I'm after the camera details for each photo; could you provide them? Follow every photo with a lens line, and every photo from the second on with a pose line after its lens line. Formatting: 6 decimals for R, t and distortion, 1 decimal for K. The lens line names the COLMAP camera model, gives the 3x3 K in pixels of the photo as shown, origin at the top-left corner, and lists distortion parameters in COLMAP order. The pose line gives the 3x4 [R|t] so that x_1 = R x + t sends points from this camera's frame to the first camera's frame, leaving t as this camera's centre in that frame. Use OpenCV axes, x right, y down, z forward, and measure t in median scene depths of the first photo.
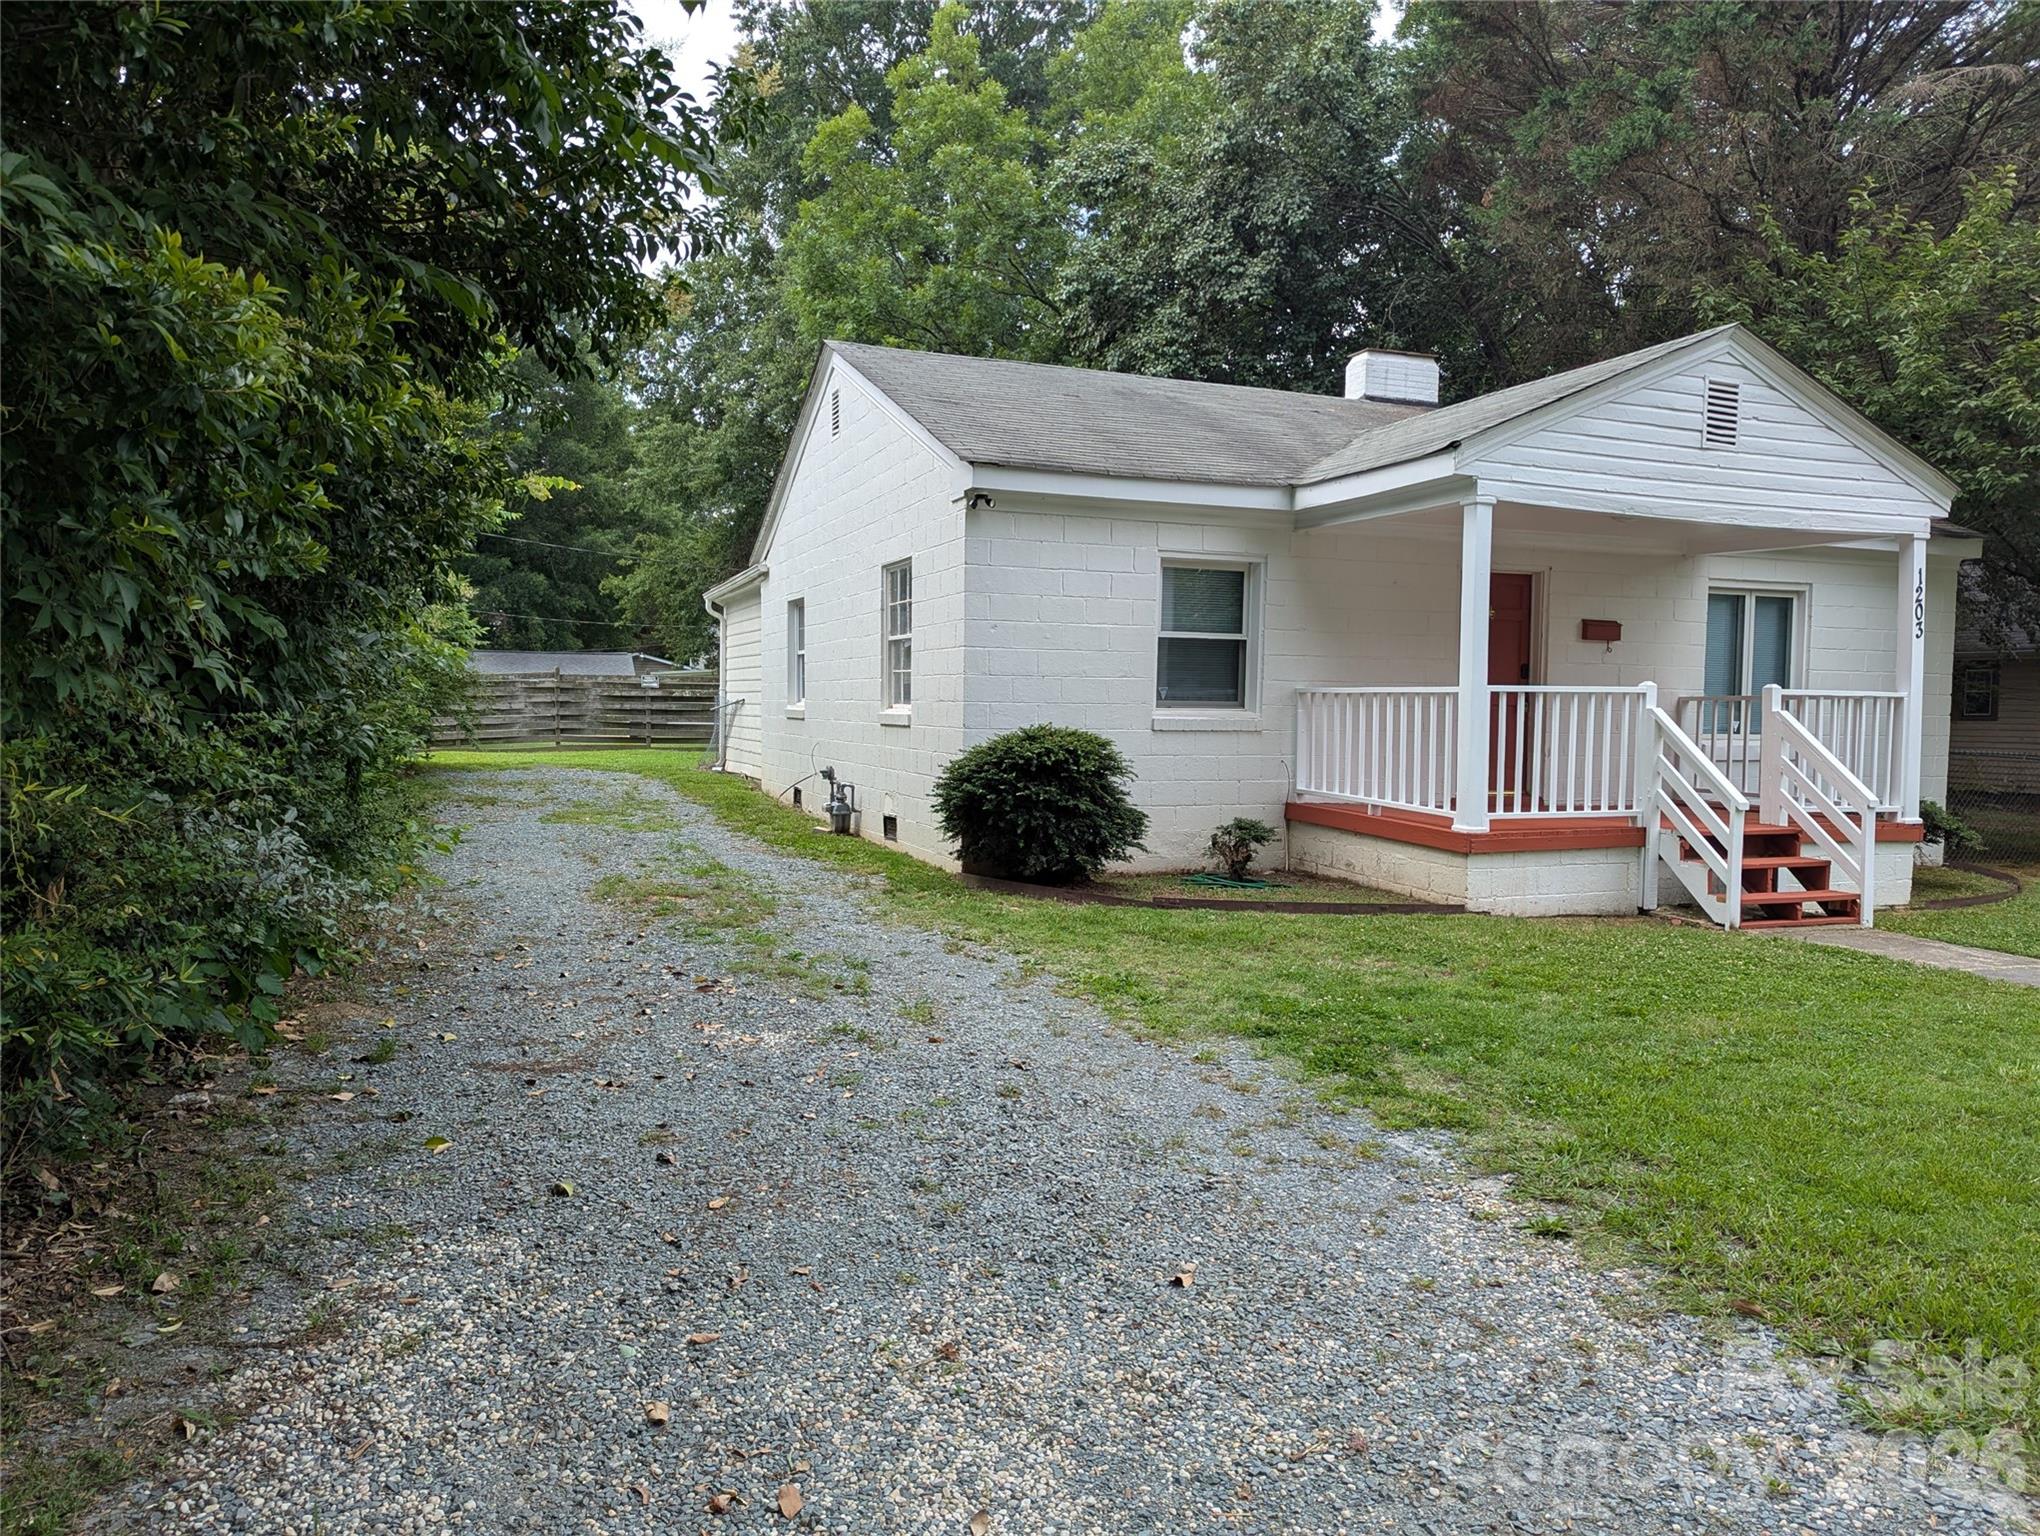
lens RADIAL K [[1424.6, 0, 1033.6], [0, 1424.6, 796.4], [0, 0, 1]] dist [0.052501, -0.022637]
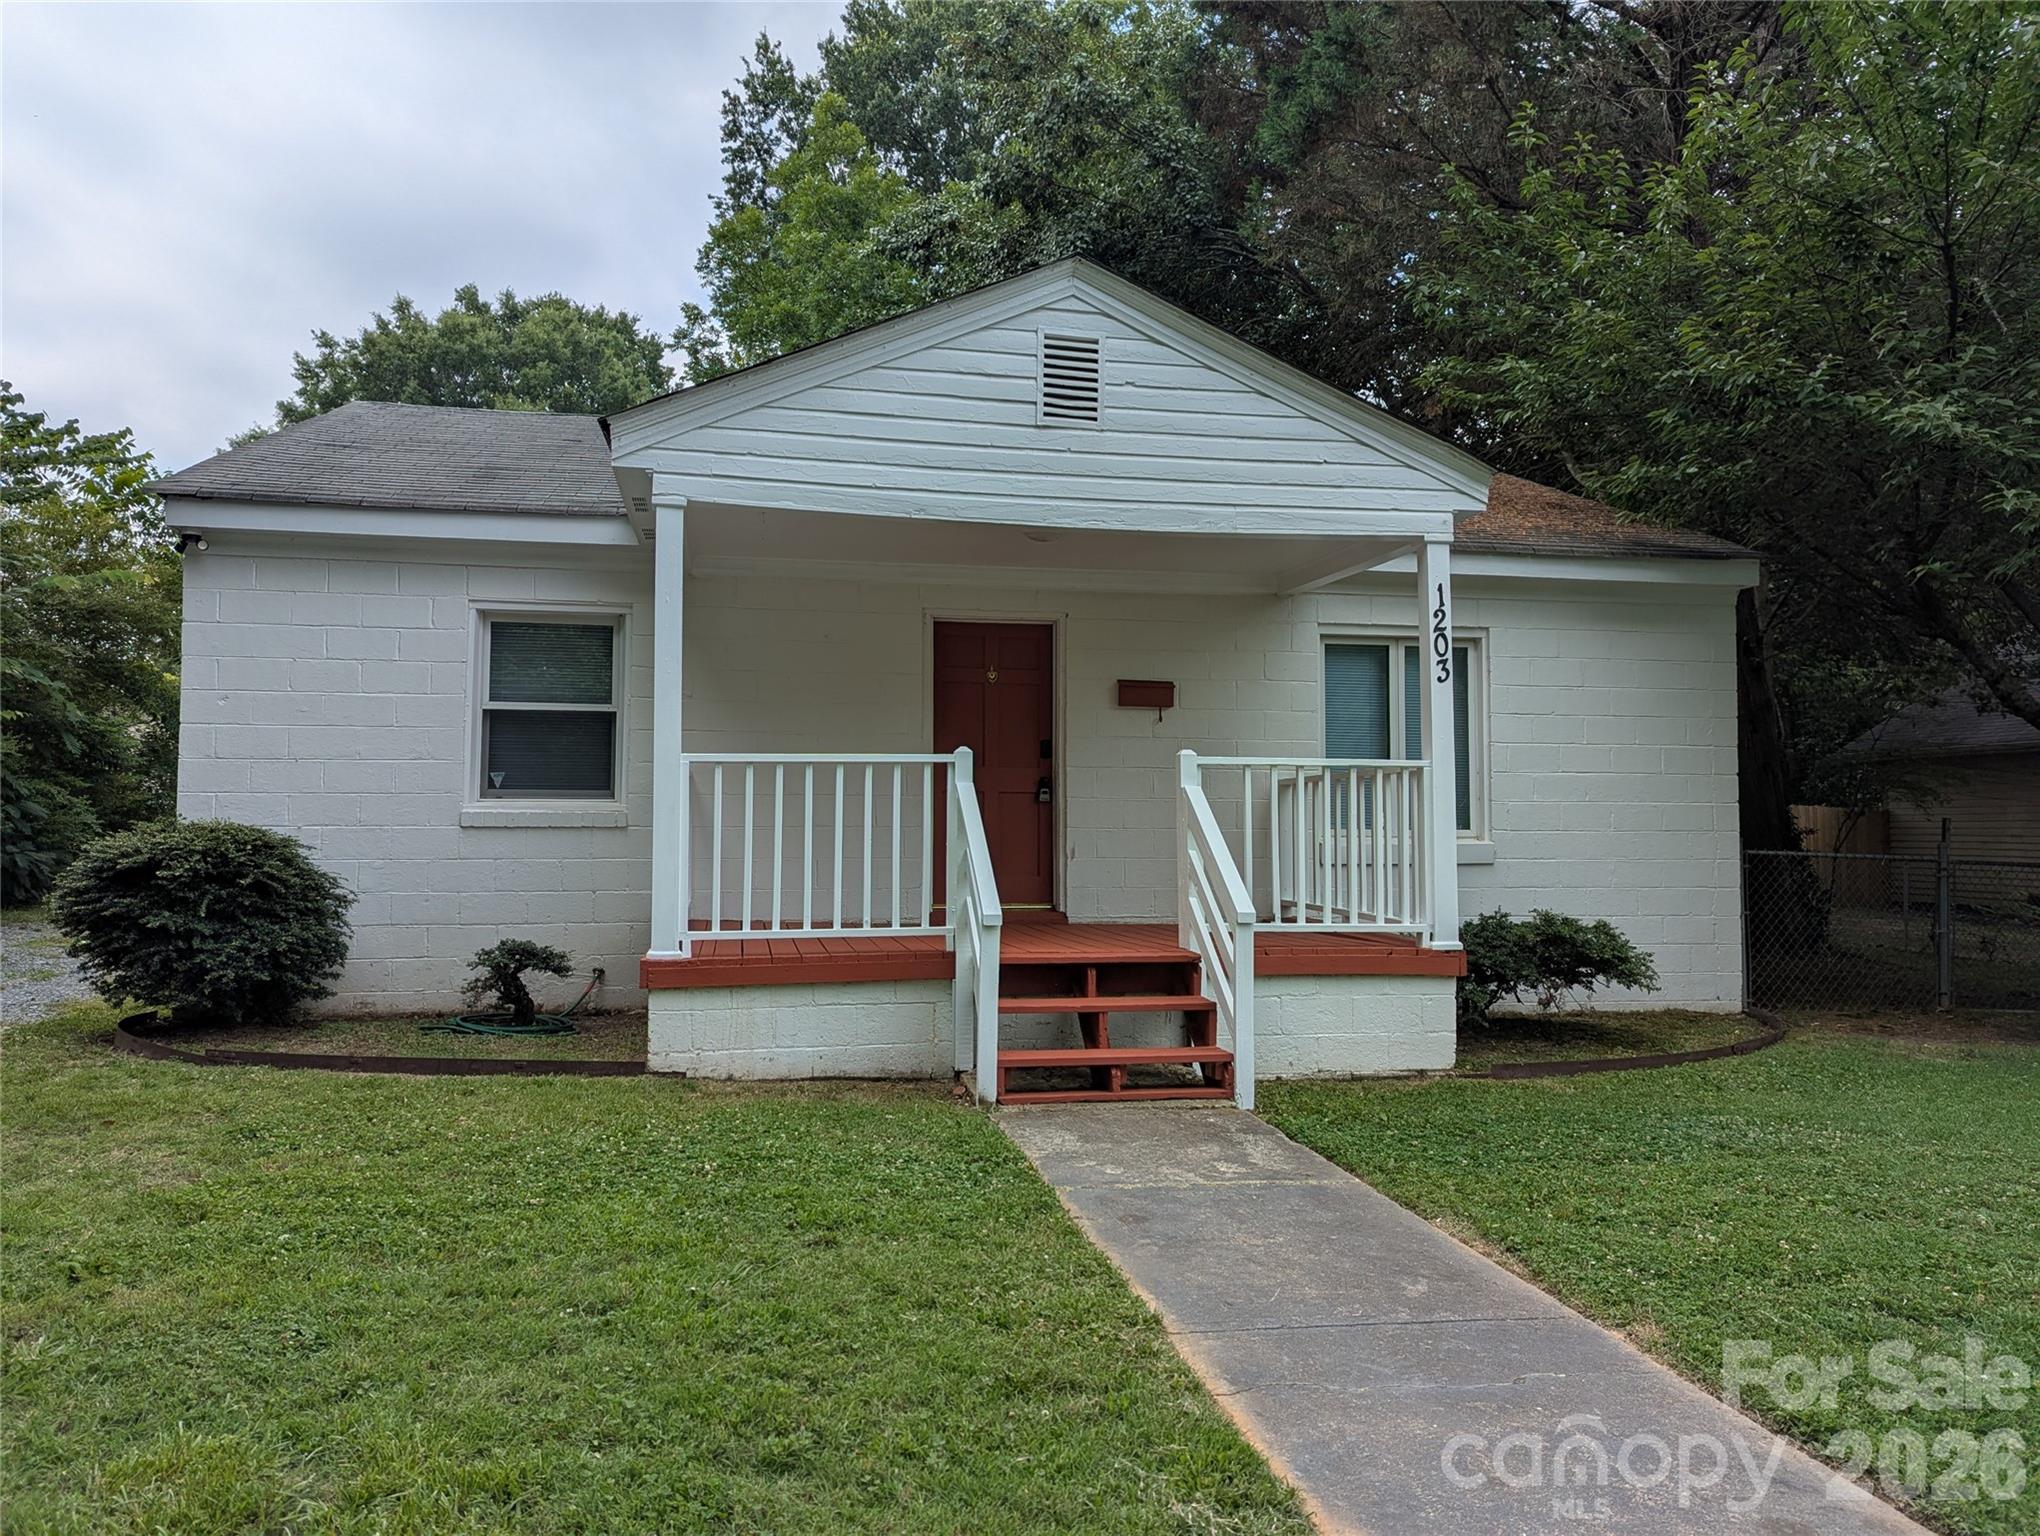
lens RADIAL K [[1424.6, 0, 1021.8], [0, 1424.6, 774.9], [0, 0, 1]] dist [0.052501, -0.022637]
pose [[0.981009, -0.019966, -0.192933, 0.543472], [-0.000191, 0.994588, -0.103897, 0.006842], [0.193963, 0.101961, 0.975696, 0.291572]]
